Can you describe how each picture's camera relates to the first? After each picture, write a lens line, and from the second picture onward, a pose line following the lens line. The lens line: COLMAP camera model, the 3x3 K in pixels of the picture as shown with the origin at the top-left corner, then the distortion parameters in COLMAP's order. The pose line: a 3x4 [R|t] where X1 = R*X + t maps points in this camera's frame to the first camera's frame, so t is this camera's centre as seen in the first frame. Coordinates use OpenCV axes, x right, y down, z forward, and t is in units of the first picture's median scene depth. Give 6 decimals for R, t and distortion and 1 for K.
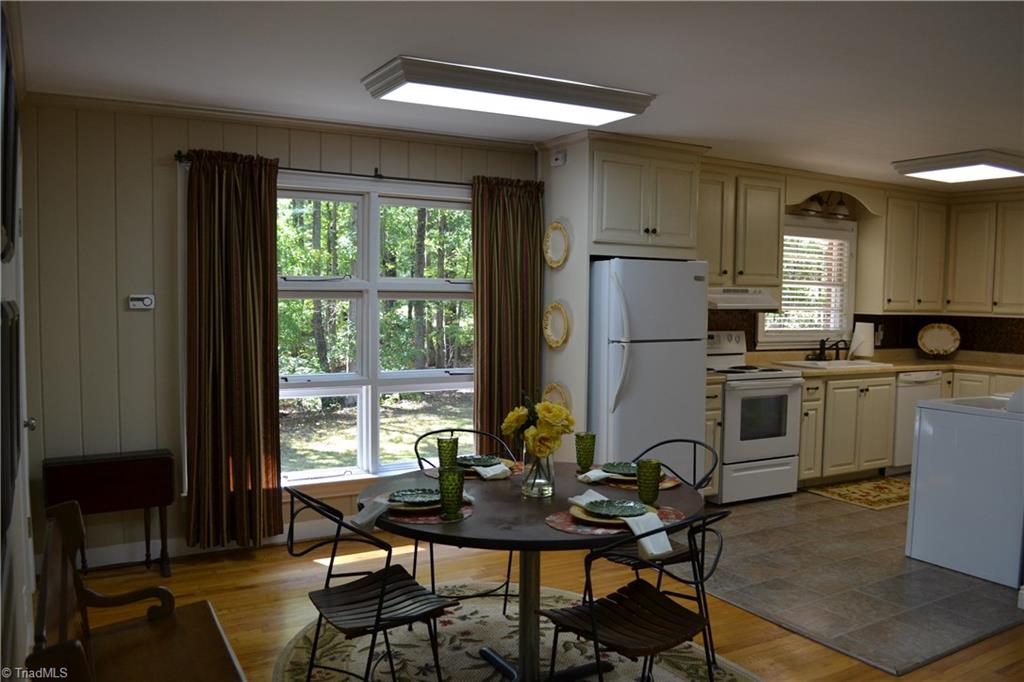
lens RADIAL K [[830.9, 0, 516.6], [0, 830.9, 347.2], [0, 0, 1]] dist [-0.075984, 0.010878]
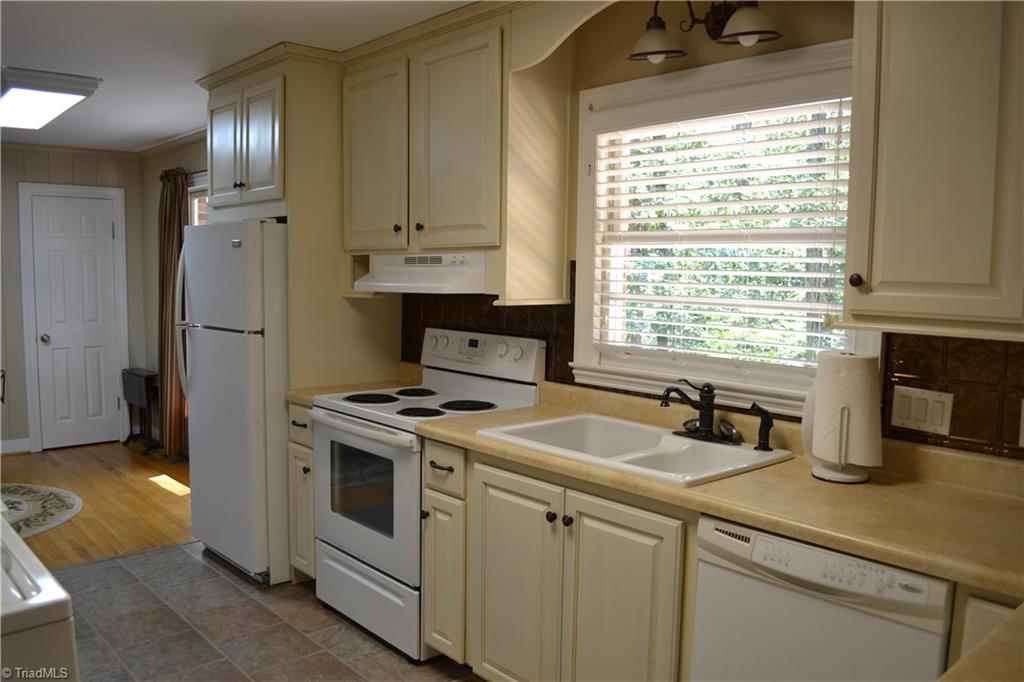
lens RADIAL K [[830.9, 0, 511.5], [0, 830.9, 342.0], [0, 0, 1]] dist [-0.075984, 0.010878]
pose [[0.185669, 0.077229, -0.979573, 0.788673], [-0.068083, 0.995522, 0.065582, -0.051317], [0.980251, 0.054515, 0.190096, 0.907672]]
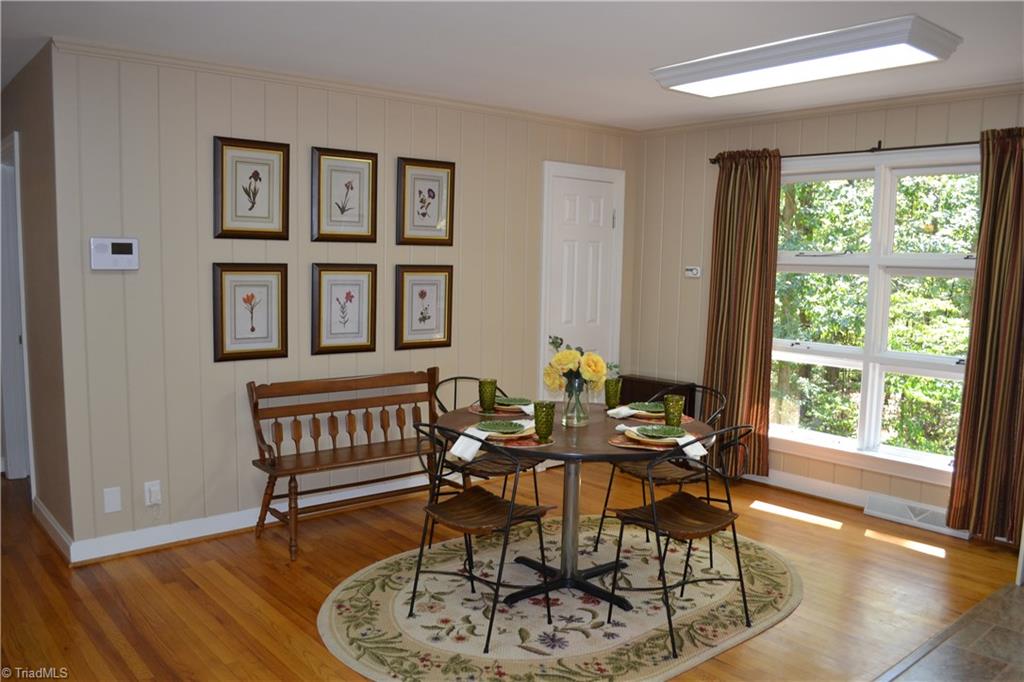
lens RADIAL K [[818.9, 0, 511.9], [0, 818.9, 345.7], [0, 0, 1]] dist [-0.047705, -0.004822]
pose [[0.179832, 0.096527, -0.978950, 0.553774], [-0.082176, 0.993170, 0.082833, -0.014529], [0.980259, 0.065550, 0.186536, 0.316189]]
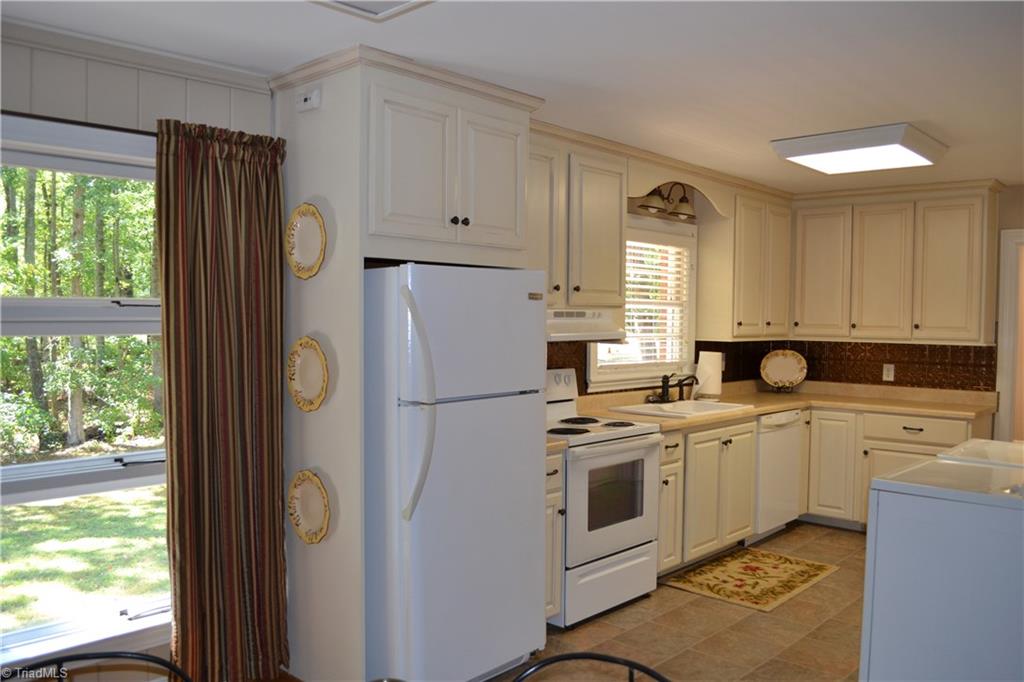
lens RADIAL K [[830.9, 0, 516.7], [0, 830.9, 355.5], [0, 0, 1]] dist [-0.075984, 0.010878]
pose [[0.958599, -0.019411, 0.284098, 0.018110], [0.022832, 0.999701, -0.008734, -0.026245], [-0.283843, 0.014859, 0.958756, 0.316253]]
